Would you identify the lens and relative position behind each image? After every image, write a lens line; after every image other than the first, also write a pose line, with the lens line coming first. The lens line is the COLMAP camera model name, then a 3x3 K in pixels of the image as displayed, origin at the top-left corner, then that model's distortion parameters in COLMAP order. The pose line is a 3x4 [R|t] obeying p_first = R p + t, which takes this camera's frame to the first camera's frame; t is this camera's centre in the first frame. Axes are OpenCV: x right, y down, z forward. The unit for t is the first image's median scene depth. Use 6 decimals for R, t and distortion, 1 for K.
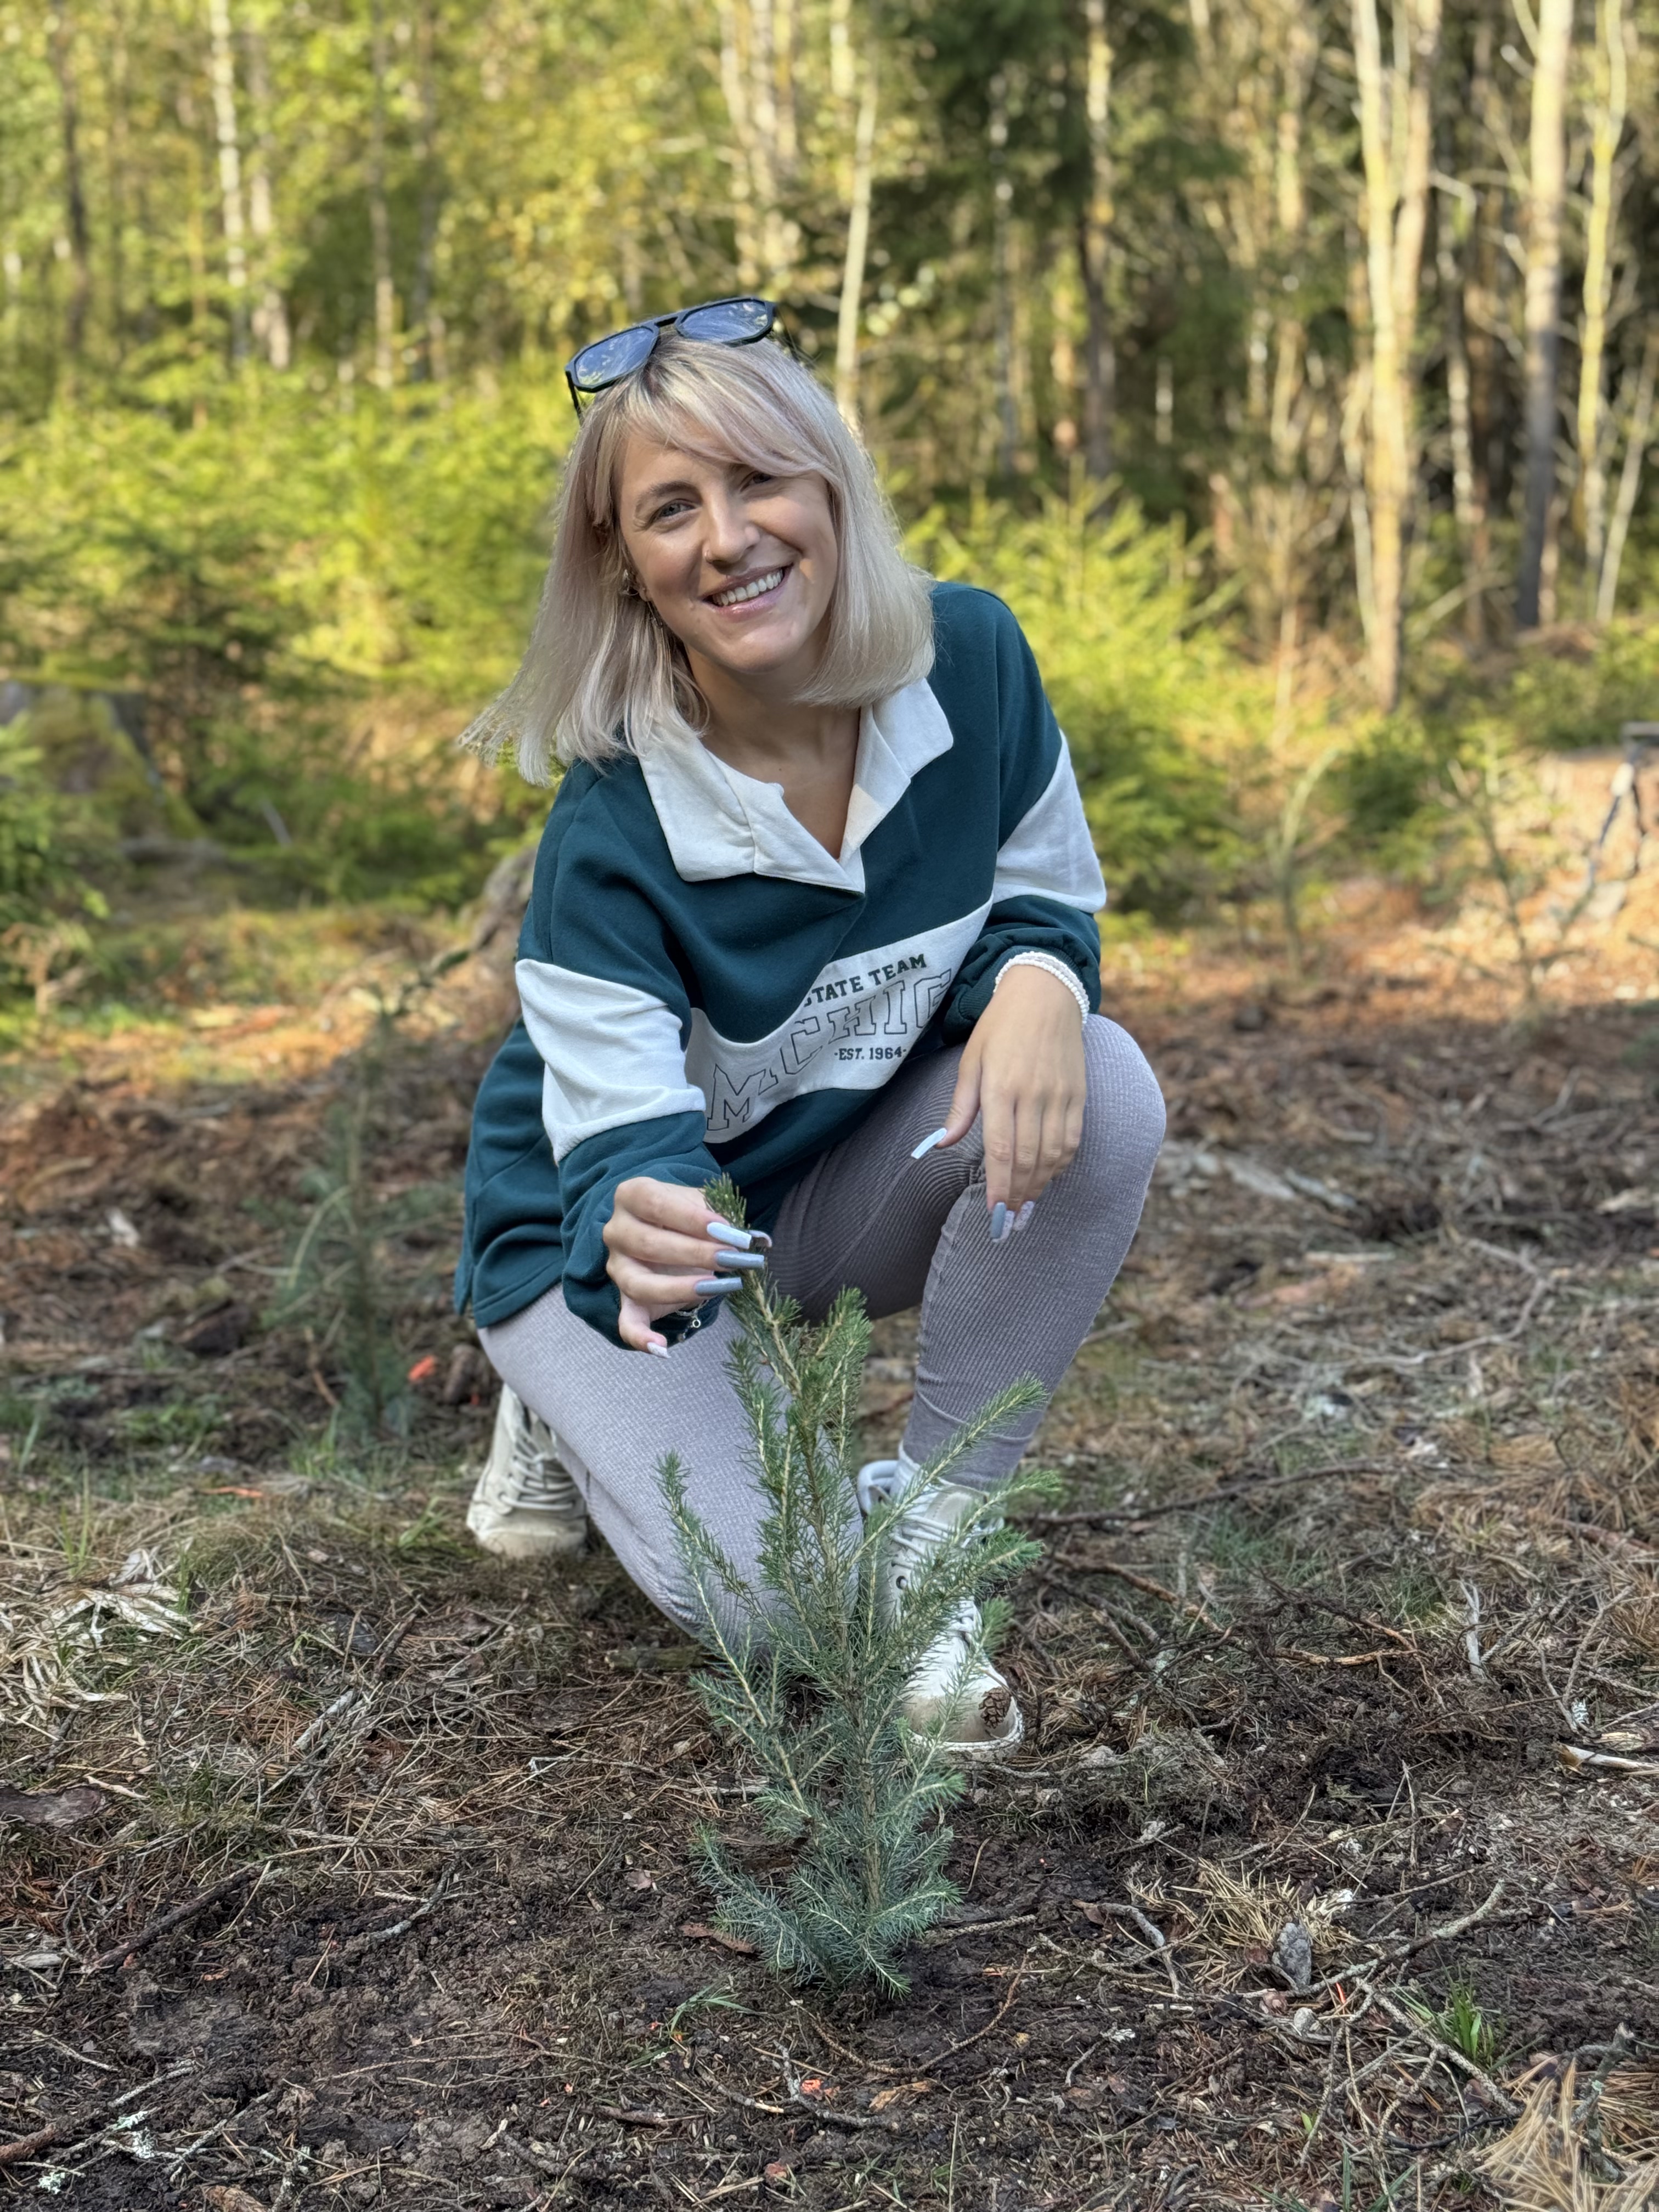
lens RADIAL K [[3077.7, 0, 829.5], [0, 3077.7, 1106.0], [0, 0, 1]] dist [0.053784, 0.024008]
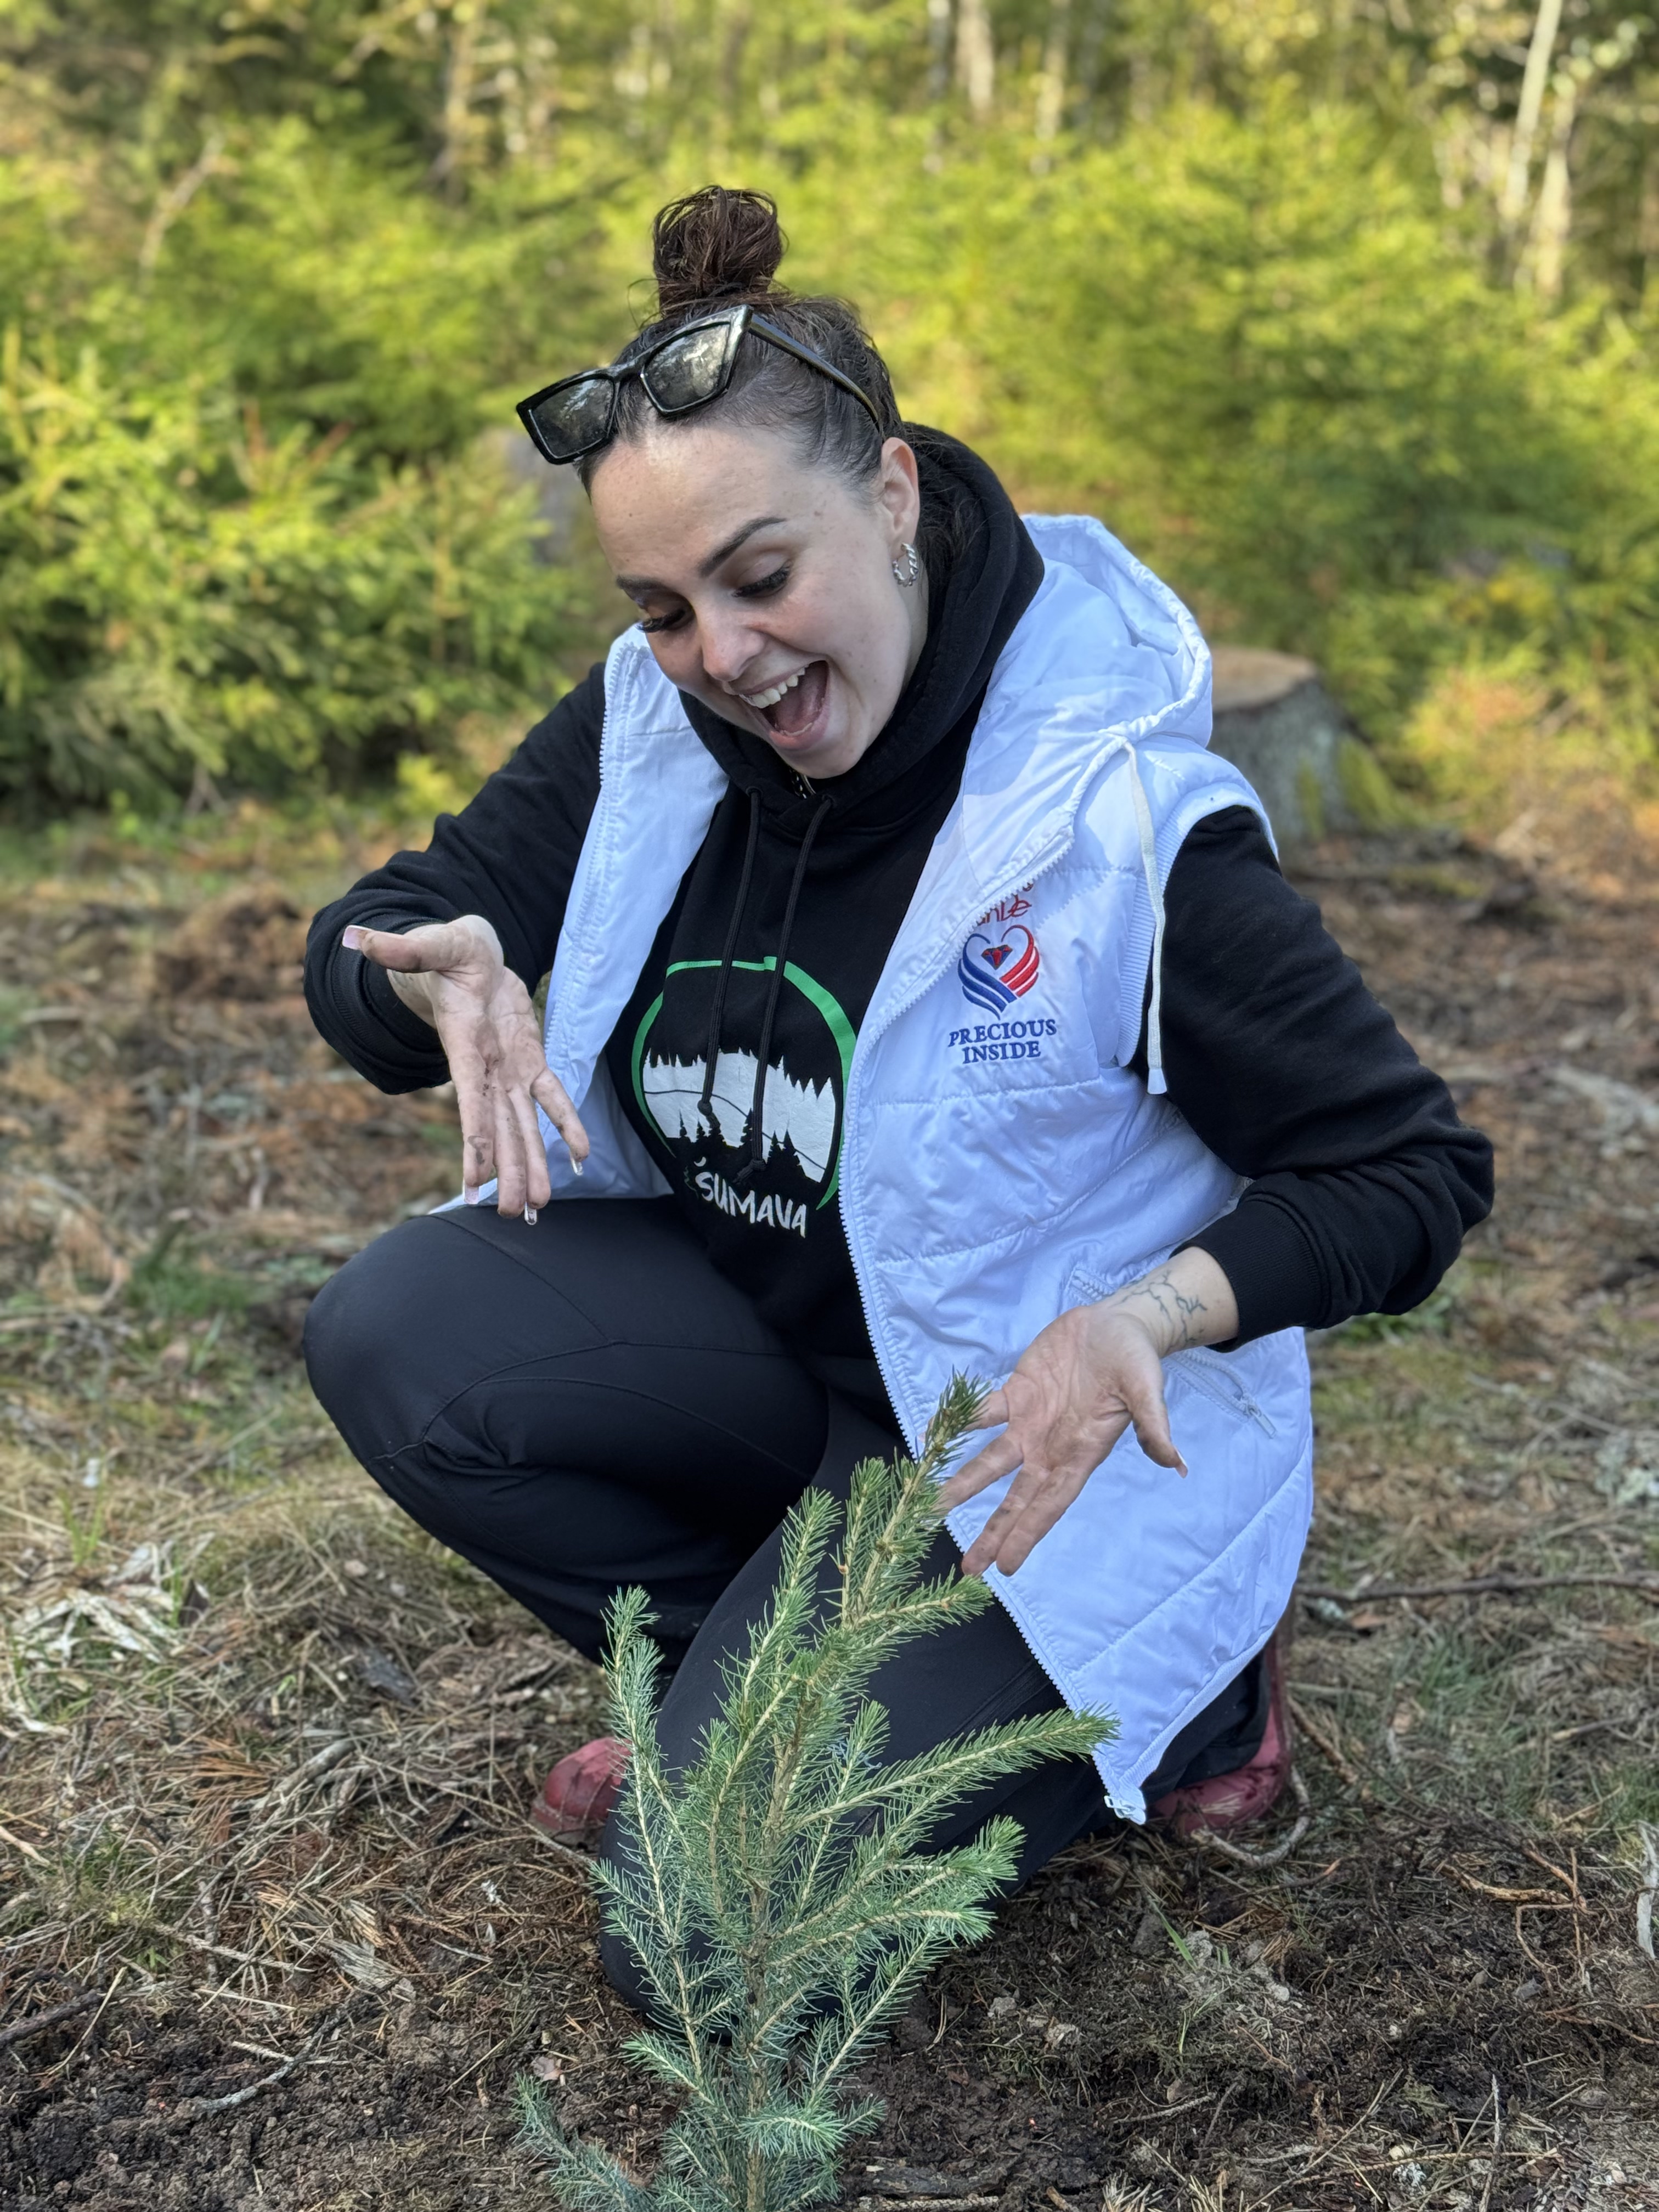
lens RADIAL K [[3110.0, 0, 829.5], [0, 3110.0, 1106.0], [0, 0, 1]] dist [0.207411, -0.661973]
pose [[0.976317, 0.101330, -0.191149, 0.129834], [-0.087325, 0.992935, 0.080344, -0.072255], [0.197939, -0.061749, 0.978267, 0.170045]]
